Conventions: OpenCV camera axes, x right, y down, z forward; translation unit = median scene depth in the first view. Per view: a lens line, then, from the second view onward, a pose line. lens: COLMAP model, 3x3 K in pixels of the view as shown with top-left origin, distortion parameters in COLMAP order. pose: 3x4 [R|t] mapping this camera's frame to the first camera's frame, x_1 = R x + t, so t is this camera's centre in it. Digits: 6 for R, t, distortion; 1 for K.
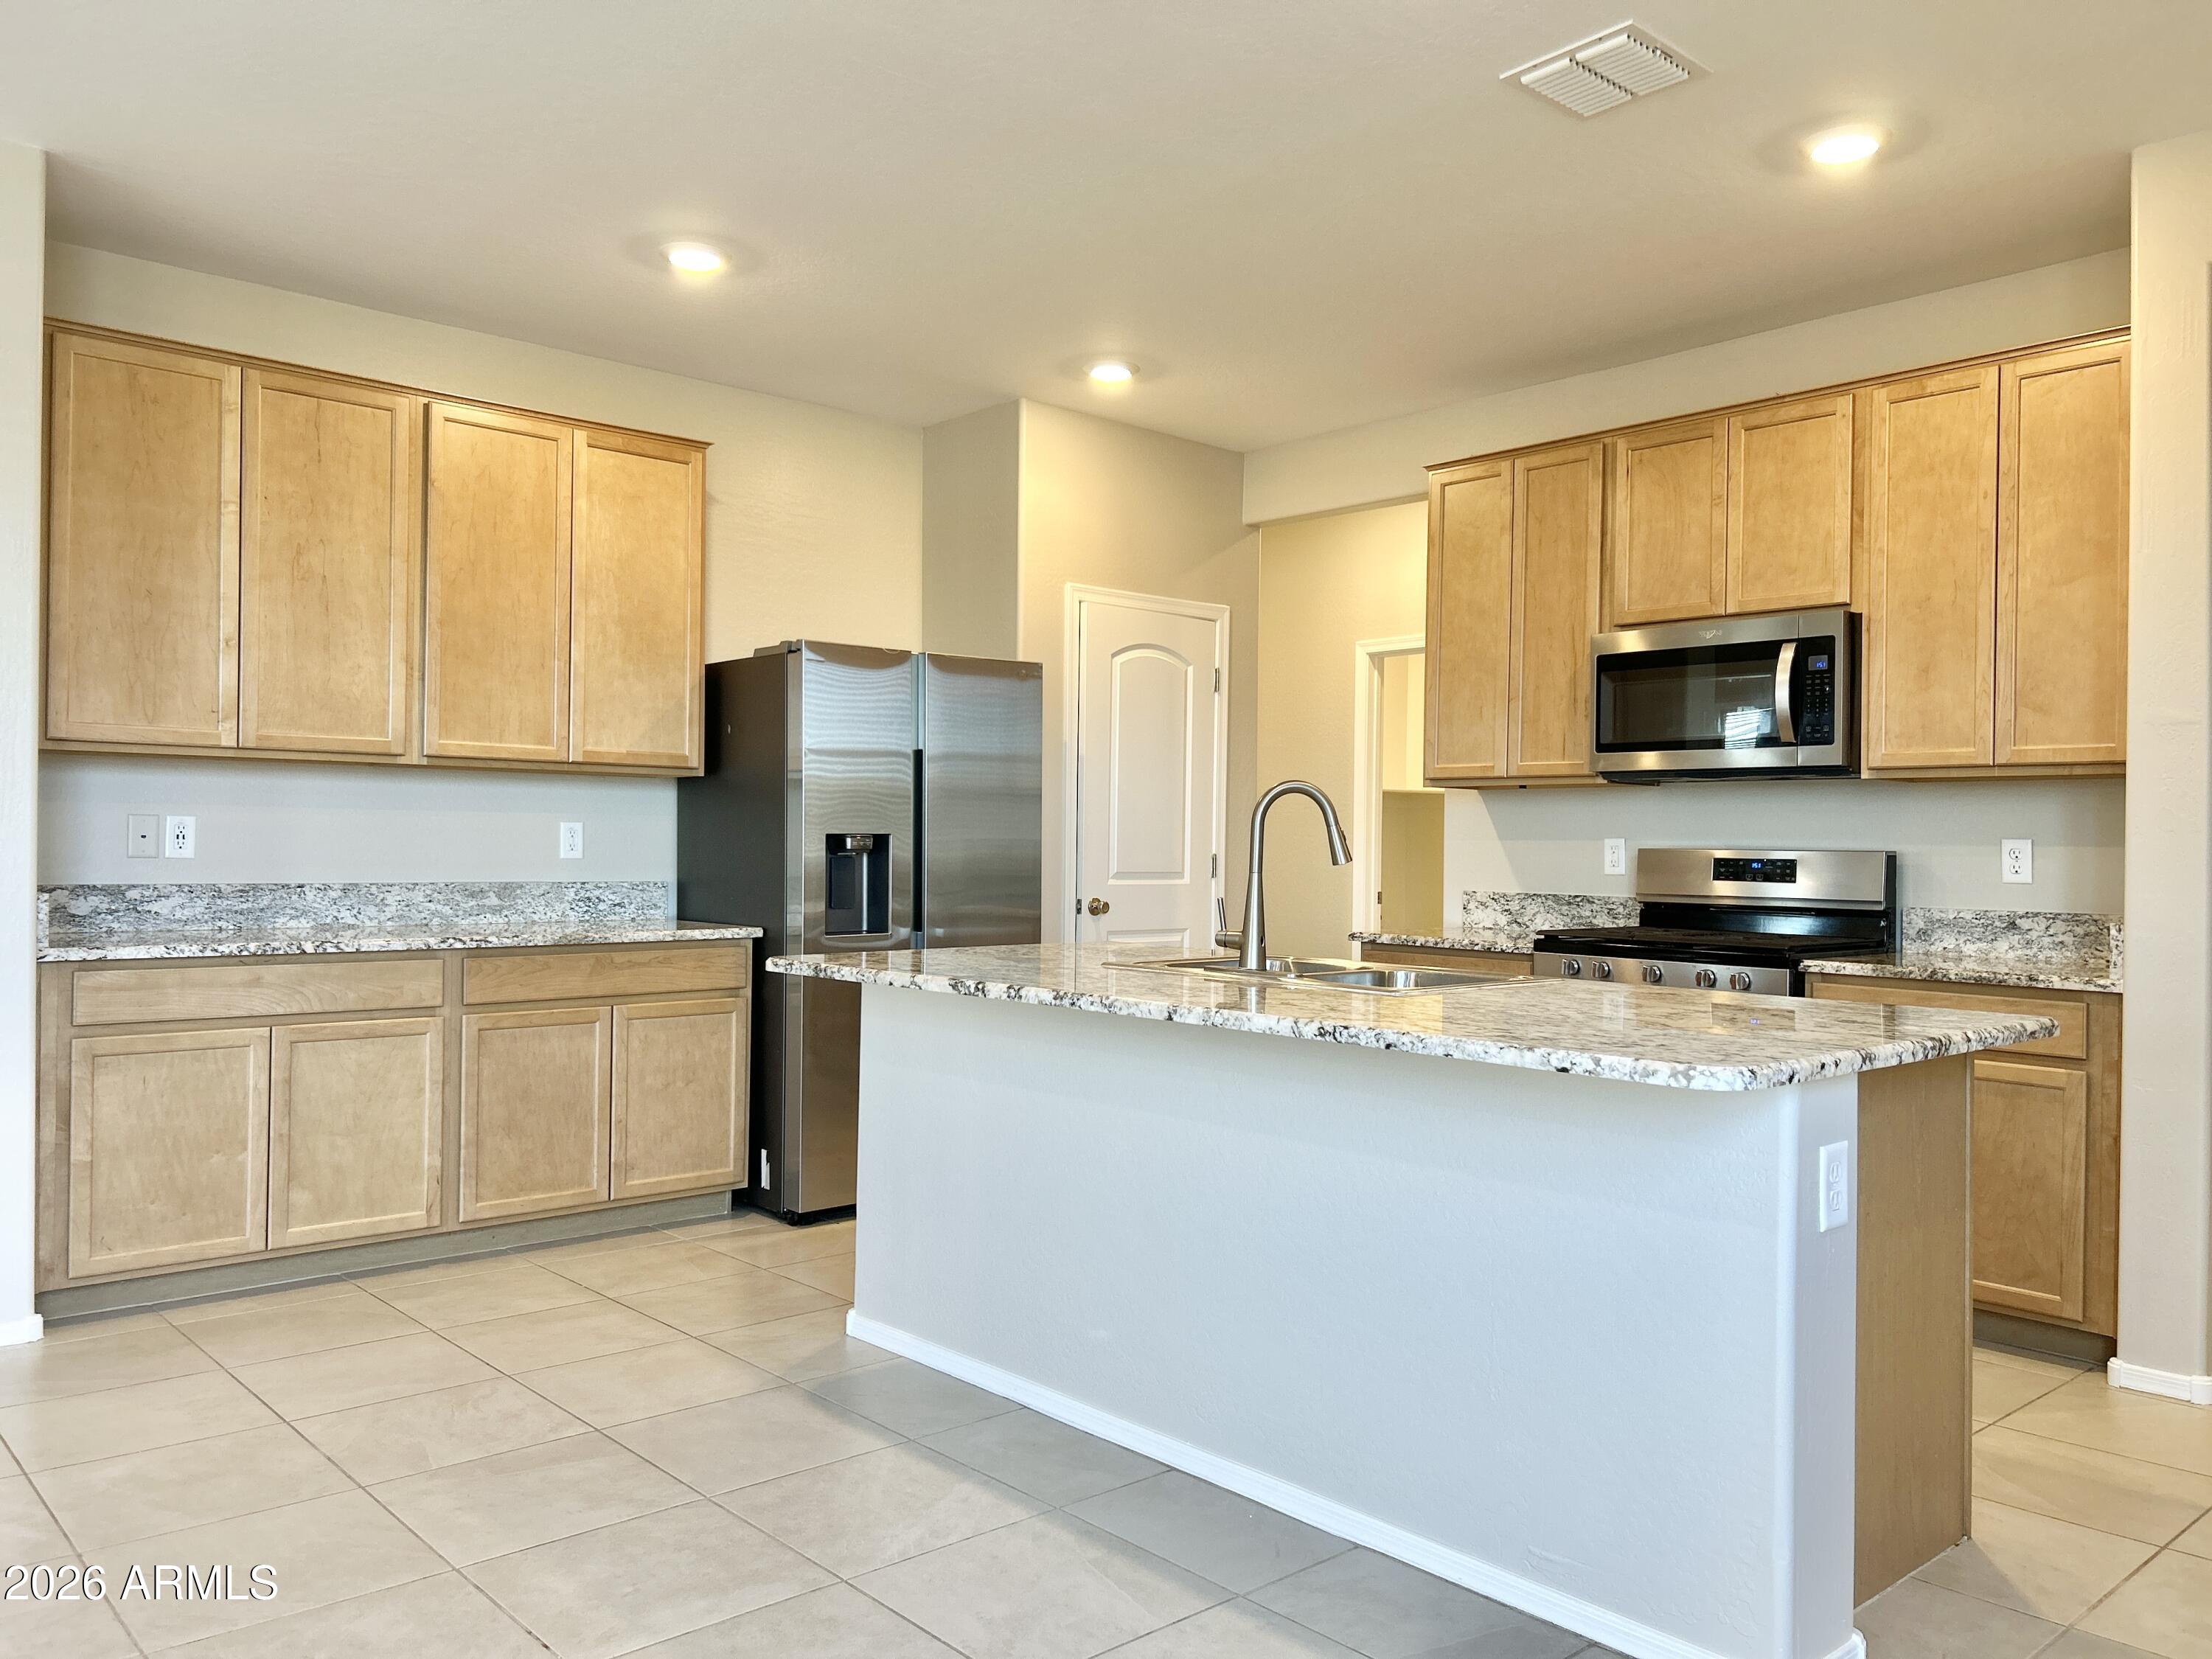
lens RADIAL K [[1680.1, 0, 1094.7], [0, 1680.1, 840.8], [0, 0, 1]] dist [0.040431, -0.066371]
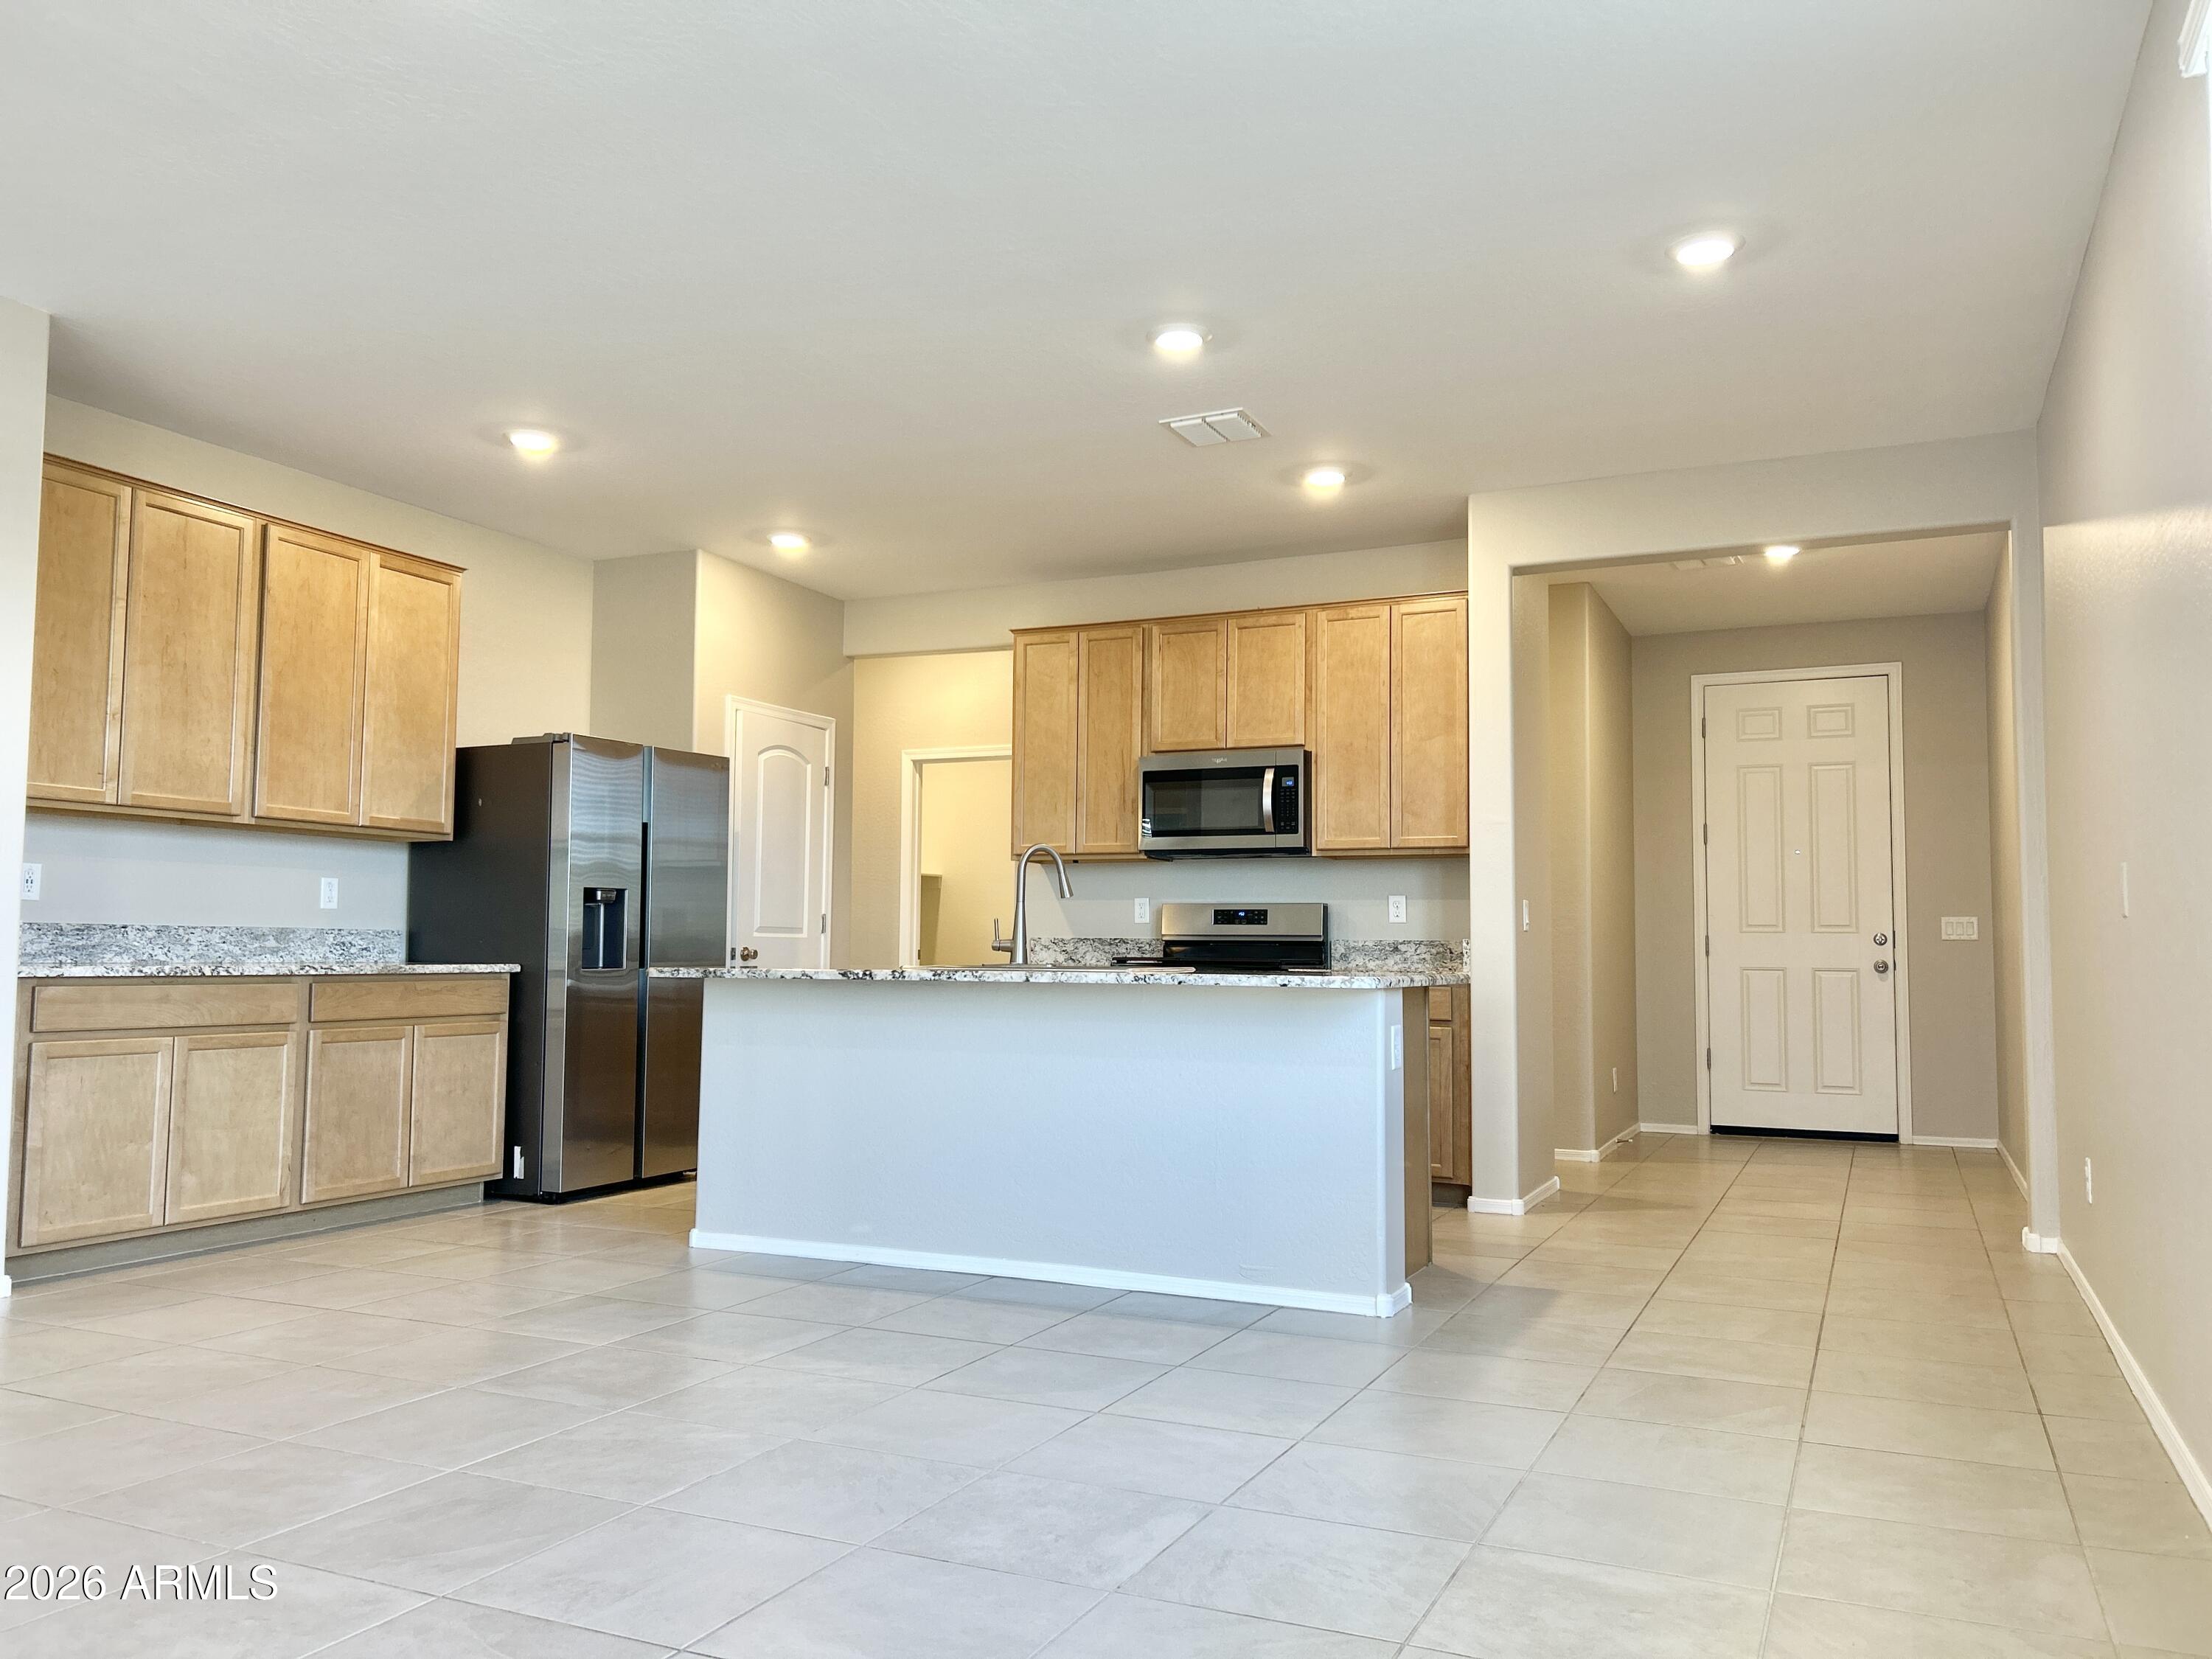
lens RADIAL K [[1680.1, 0, 1106.6], [0, 1680.1, 828.2], [0, 0, 1]] dist [0.040431, -0.066371]
pose [[0.916706, 0.025120, 0.398772, -0.334450], [0.002154, 0.997697, -0.067800, 0.041506], [-0.399556, 0.063012, 0.914541, -0.342001]]
